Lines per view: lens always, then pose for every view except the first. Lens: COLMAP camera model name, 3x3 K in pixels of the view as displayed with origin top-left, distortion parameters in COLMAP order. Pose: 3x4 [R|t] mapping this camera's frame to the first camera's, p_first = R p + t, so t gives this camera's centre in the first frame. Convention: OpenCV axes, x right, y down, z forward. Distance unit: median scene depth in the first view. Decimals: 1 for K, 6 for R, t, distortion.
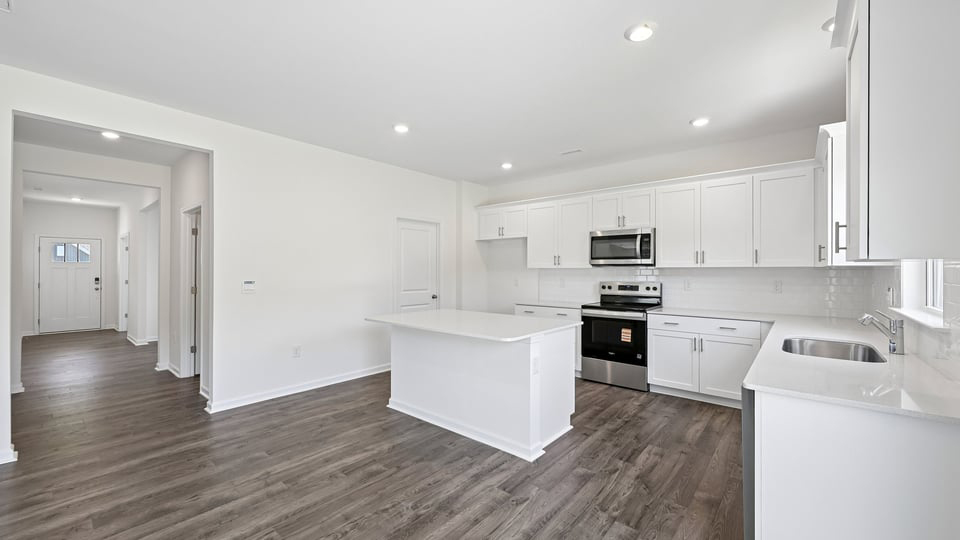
lens RADIAL K [[378.9, 0, 480.0], [0, 378.9, 270.0], [0, 0, 1]] dist [-0.000861, -0.000044]
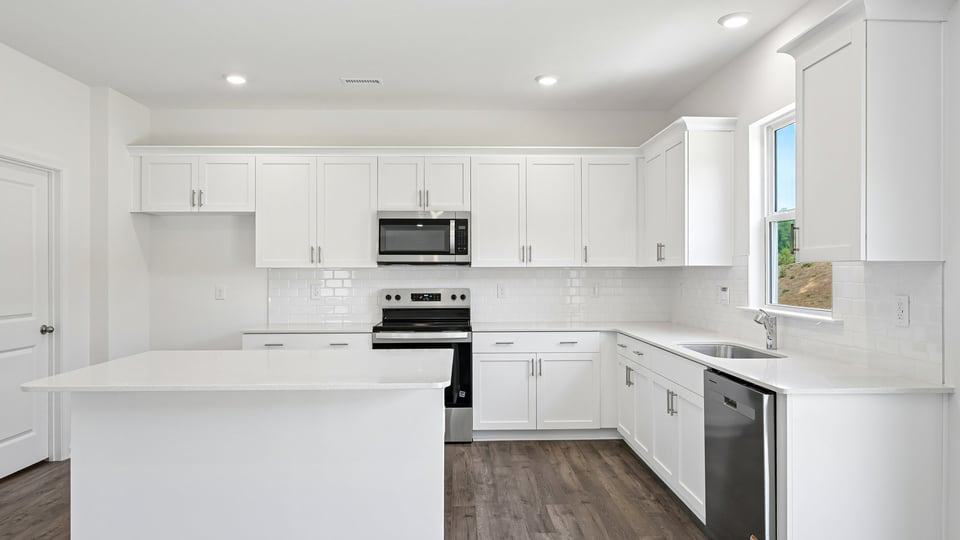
lens RADIAL K [[625.3, 0, 480.0], [0, 625.3, 270.0], [0, 0, 1]] dist [-0.003691, -0.000080]
pose [[0.739060, -0.001496, 0.673638, -0.318808], [0.001803, 0.999998, 0.000242, -0.001554], [-0.673637, 0.001036, 0.739062, 0.117647]]
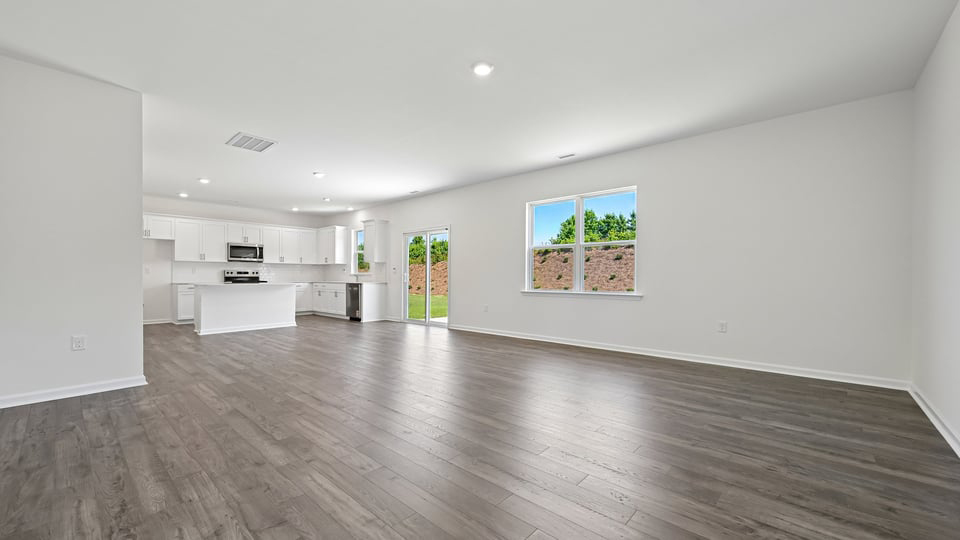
lens RADIAL K [[378.9, 0, 480.0], [0, 378.9, 270.0], [0, 0, 1]] dist [-0.000861, -0.000044]
pose [[0.044494, 0.019774, 0.998814, -1.666746], [-0.002977, 0.999802, -0.019661, 0.073786], [-0.999005, -0.002099, 0.044544, -0.351700]]
